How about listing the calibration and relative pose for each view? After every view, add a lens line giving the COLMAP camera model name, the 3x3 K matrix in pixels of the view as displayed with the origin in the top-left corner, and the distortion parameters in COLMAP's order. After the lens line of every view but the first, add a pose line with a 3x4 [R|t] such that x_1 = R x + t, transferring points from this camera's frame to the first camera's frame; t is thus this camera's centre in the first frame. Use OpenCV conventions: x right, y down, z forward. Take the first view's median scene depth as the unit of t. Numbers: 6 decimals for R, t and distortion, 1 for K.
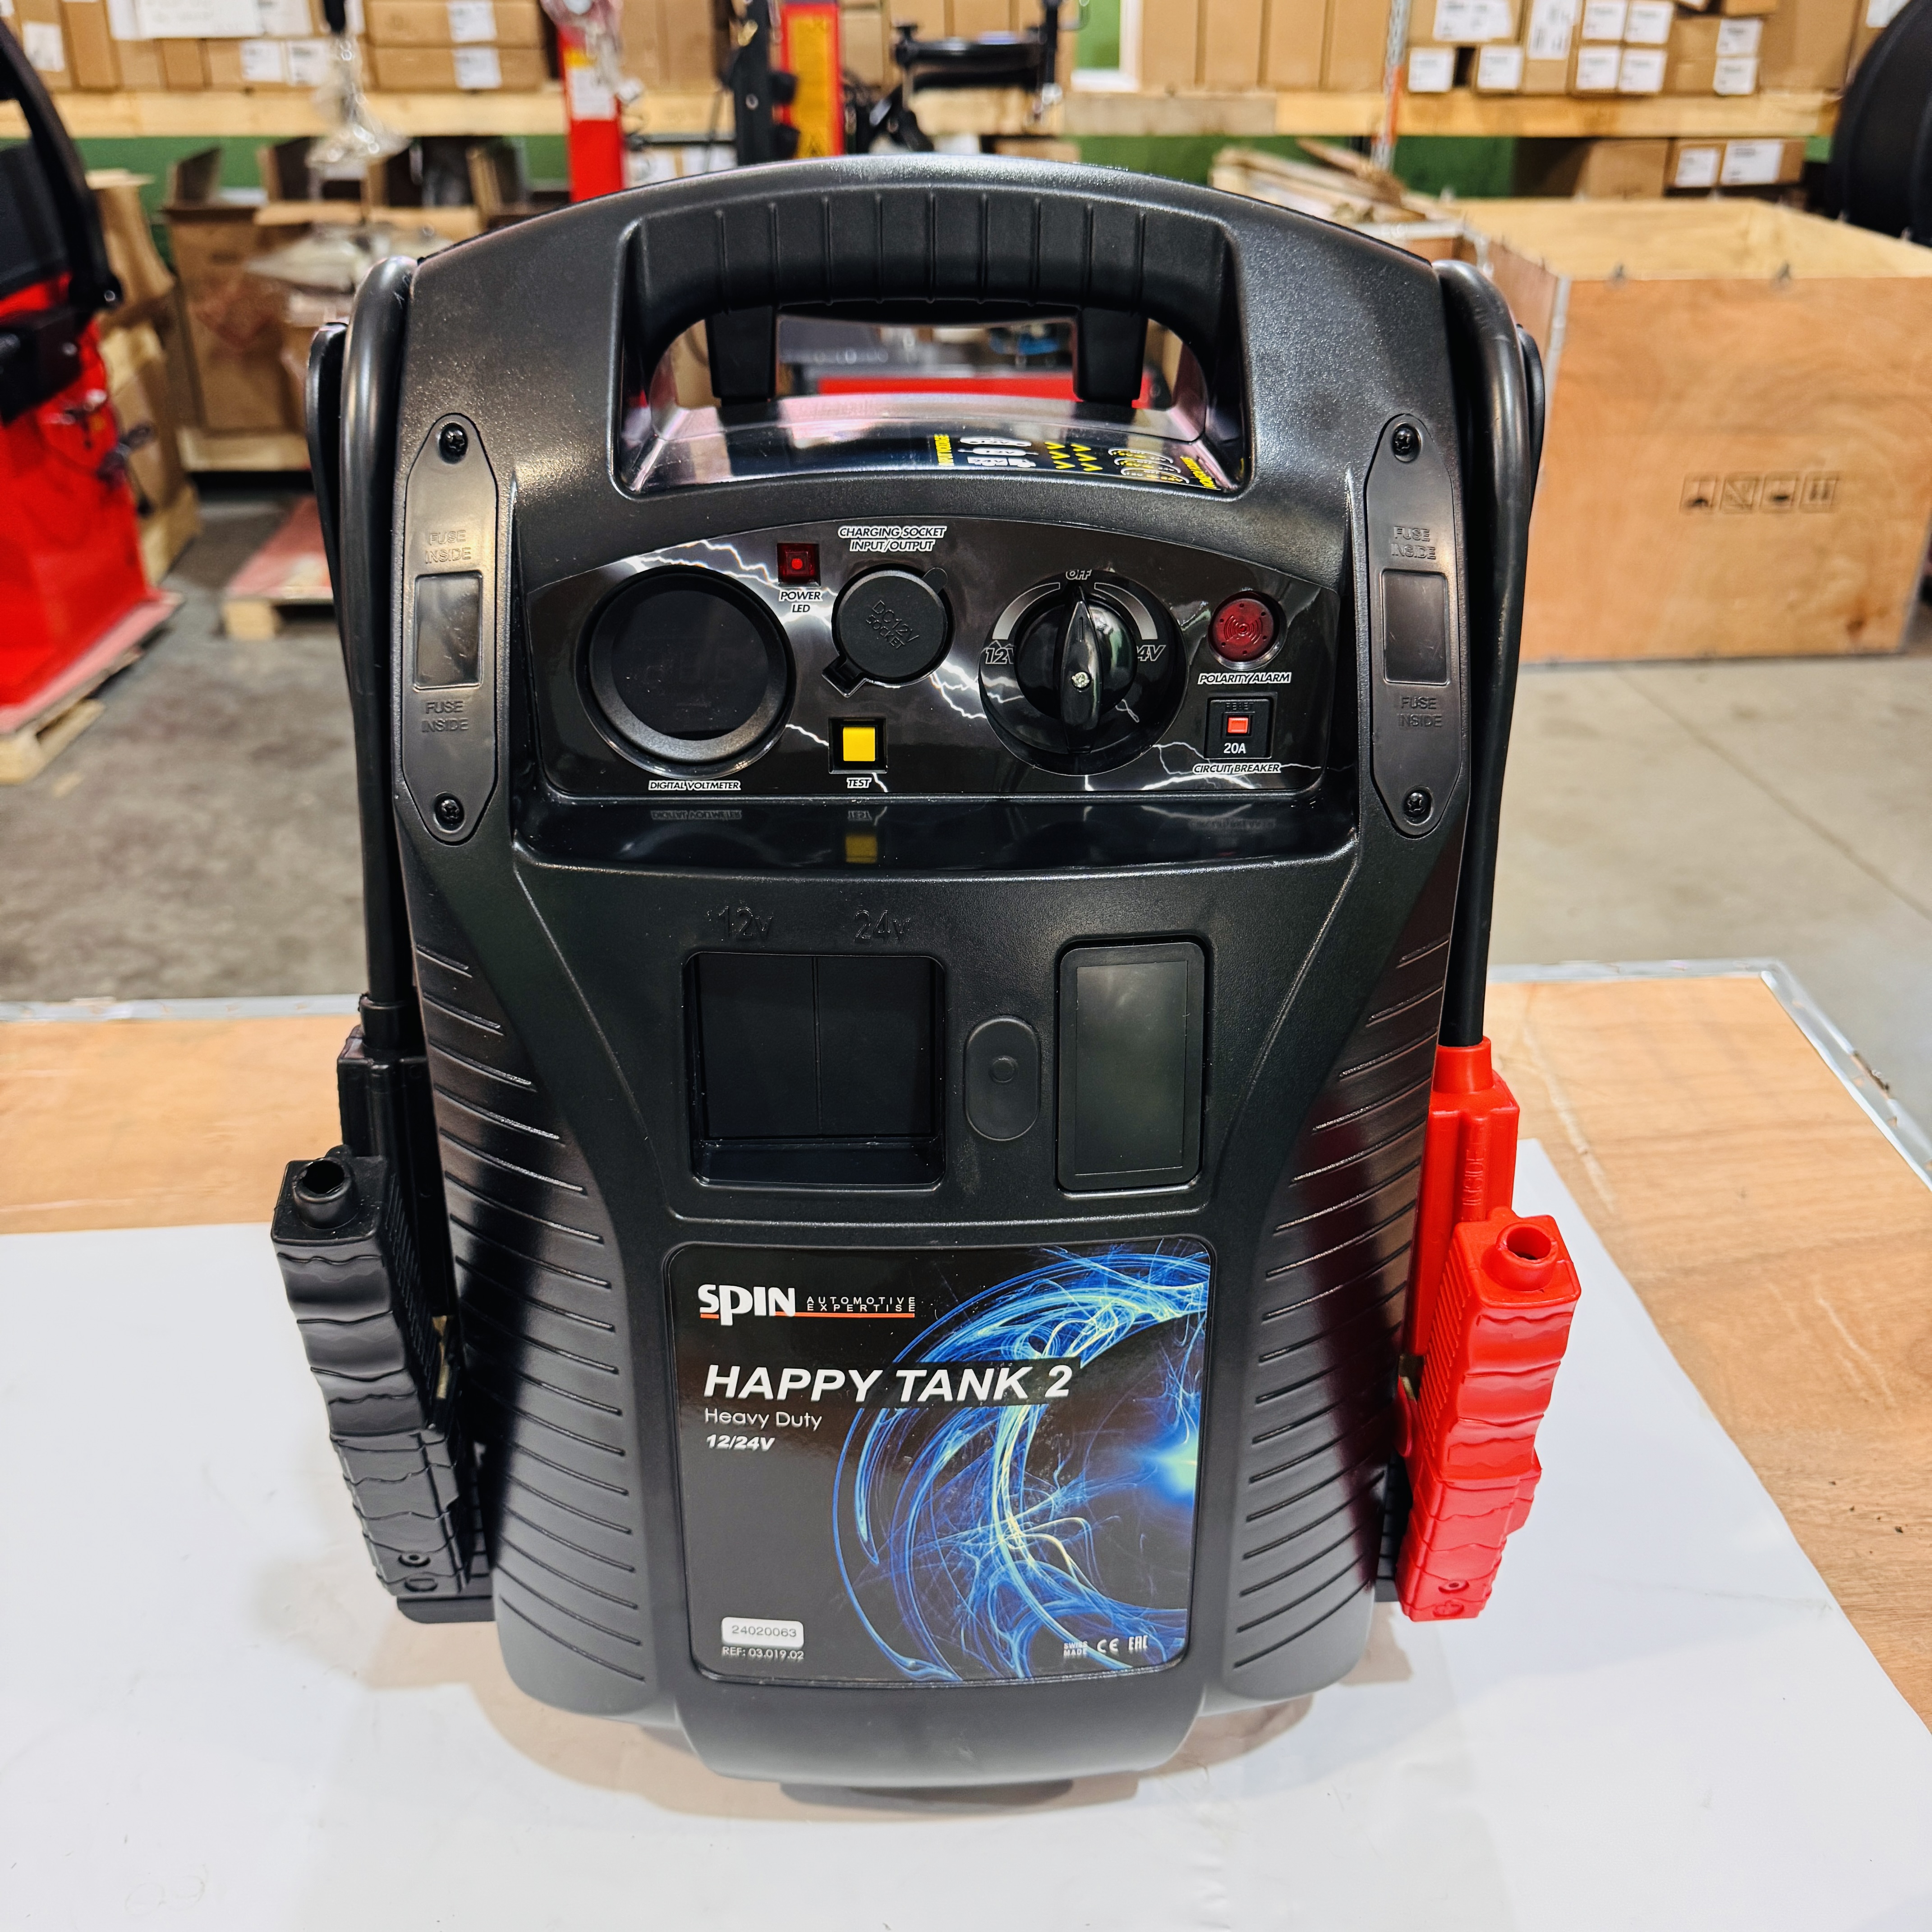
lens RADIAL K [[1852.9, 0, 972.2], [0, 1852.9, 942.3], [0, 0, 1]] dist [0.120379, -0.224924]
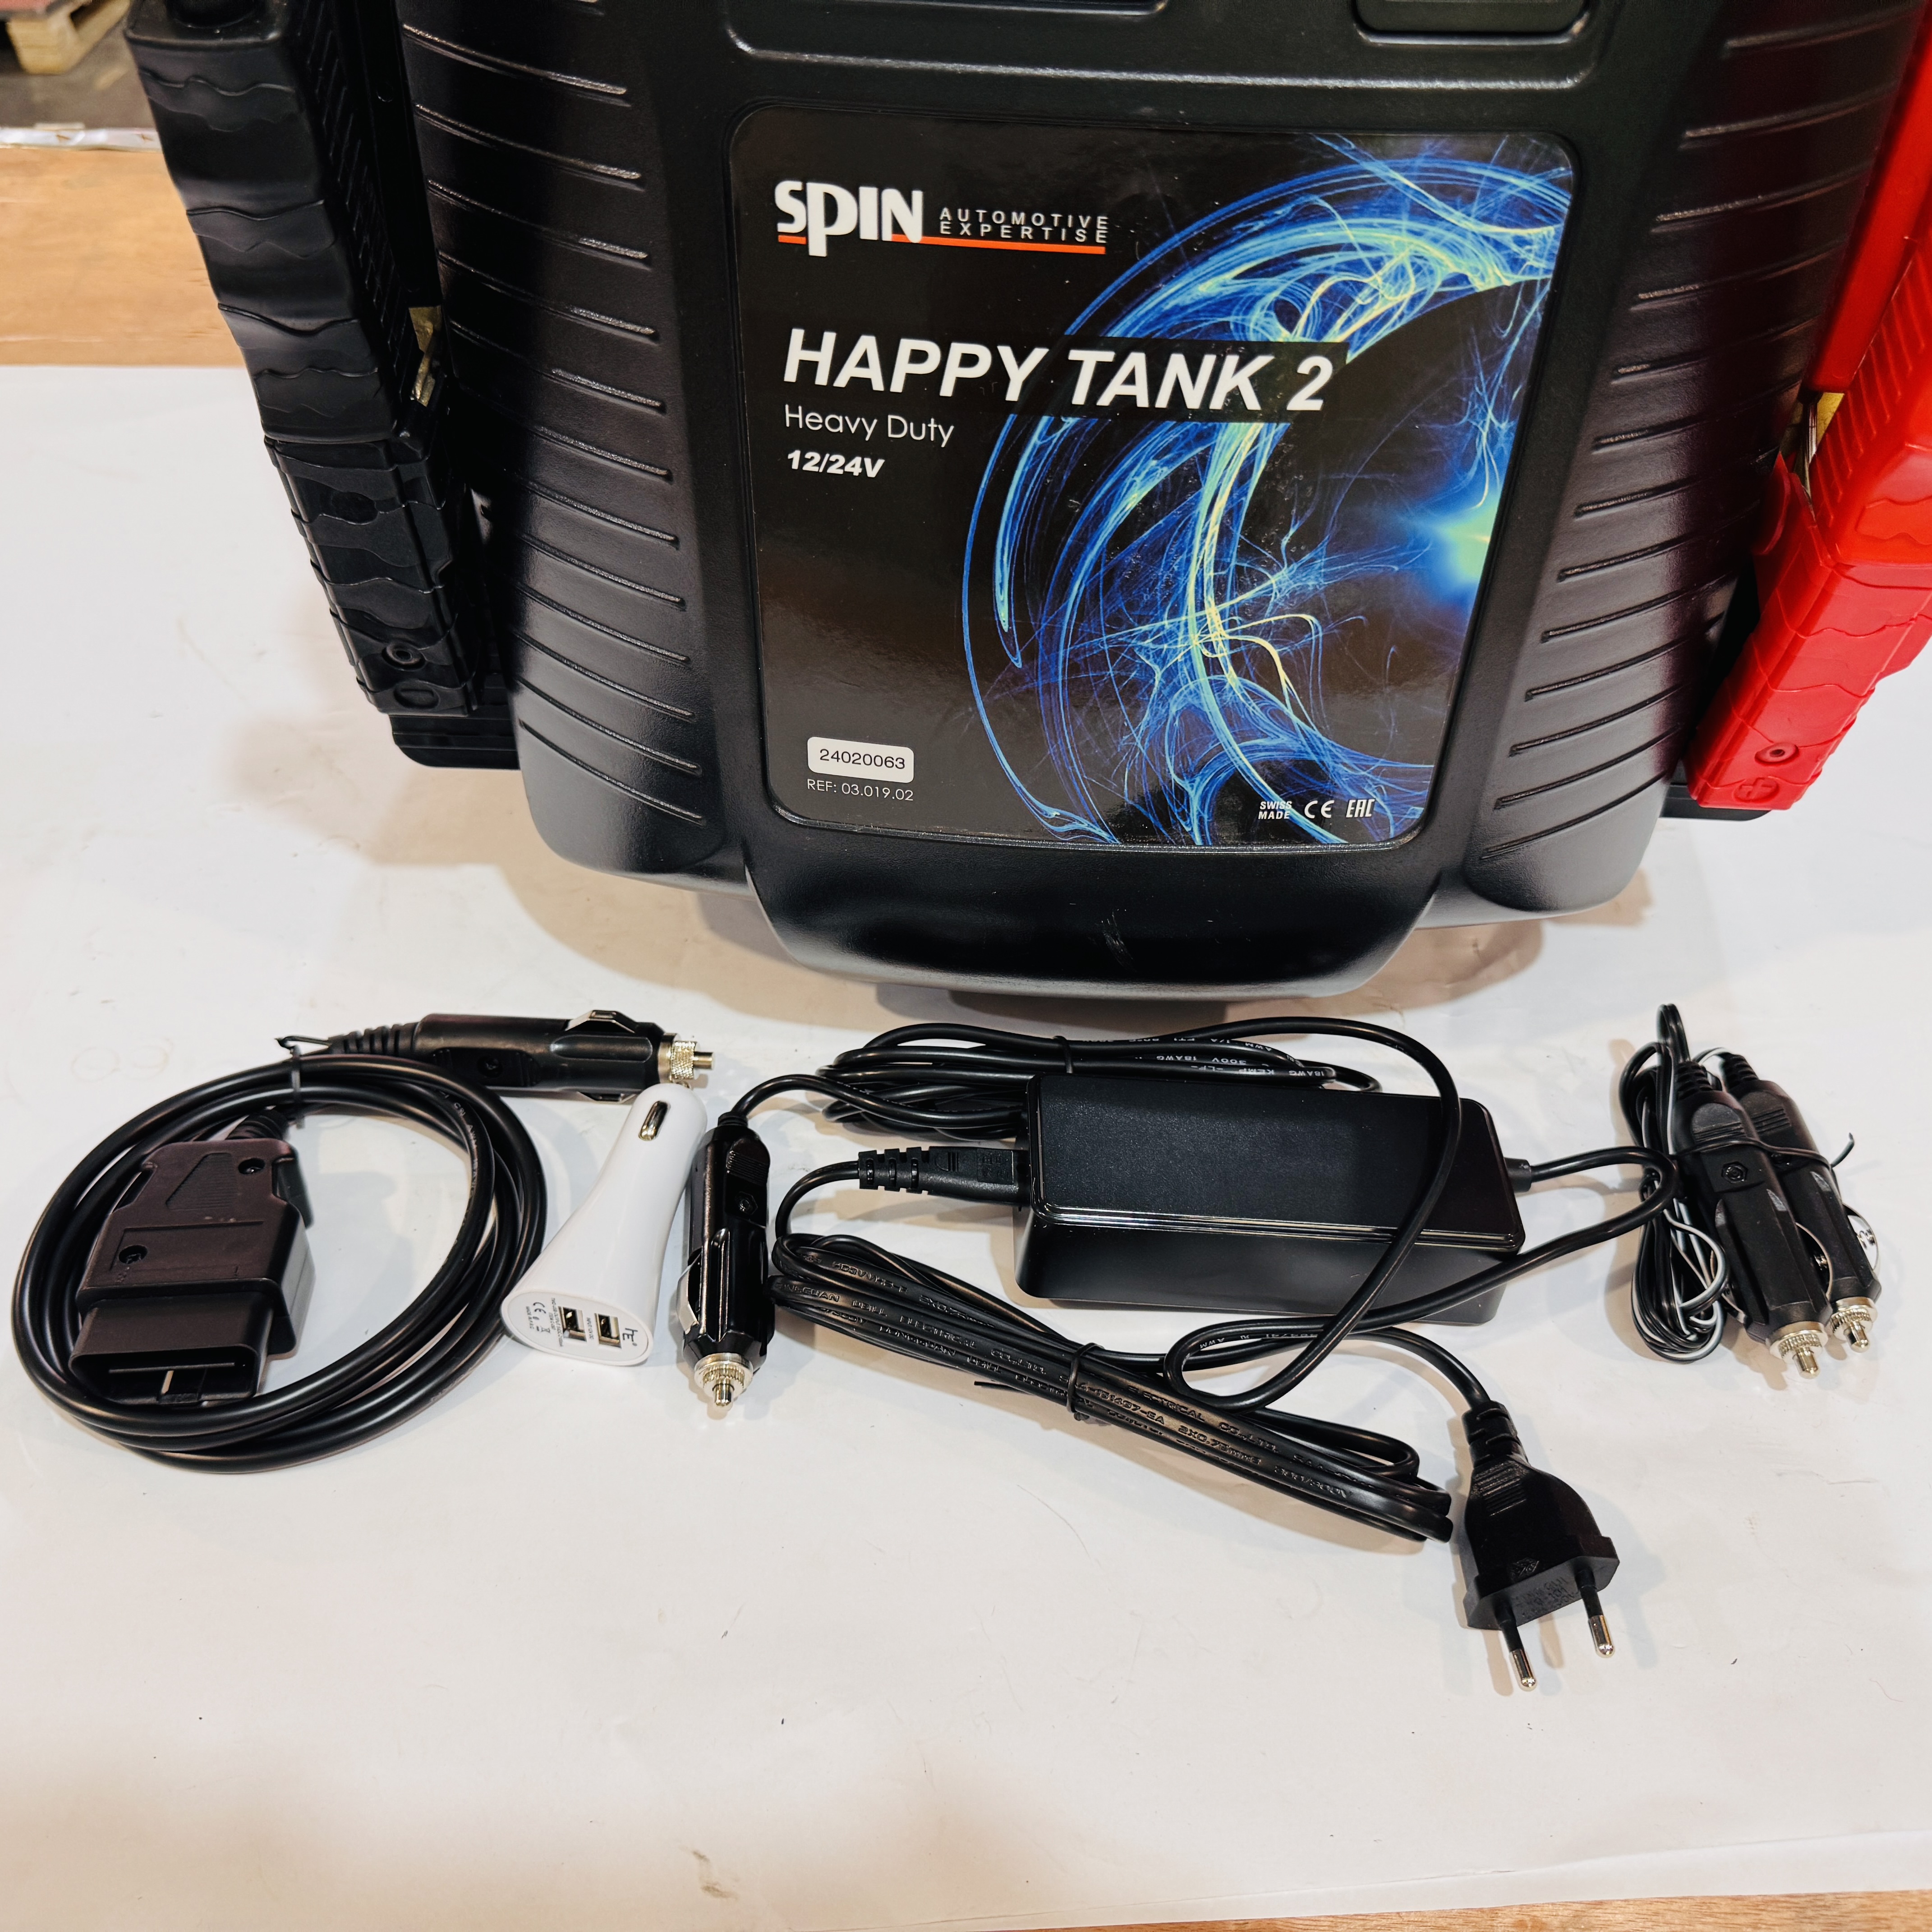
lens RADIAL K [[1893.3, 0, 960.6], [0, 1893.3, 1055.8], [0, 0, 1]] dist [0.160442, -0.413474]
pose [[0.996889, 0.064758, -0.044920, -0.031855], [-0.045378, 0.937628, 0.344666, 0.228952], [0.064438, -0.341556, 0.937650, 0.264204]]
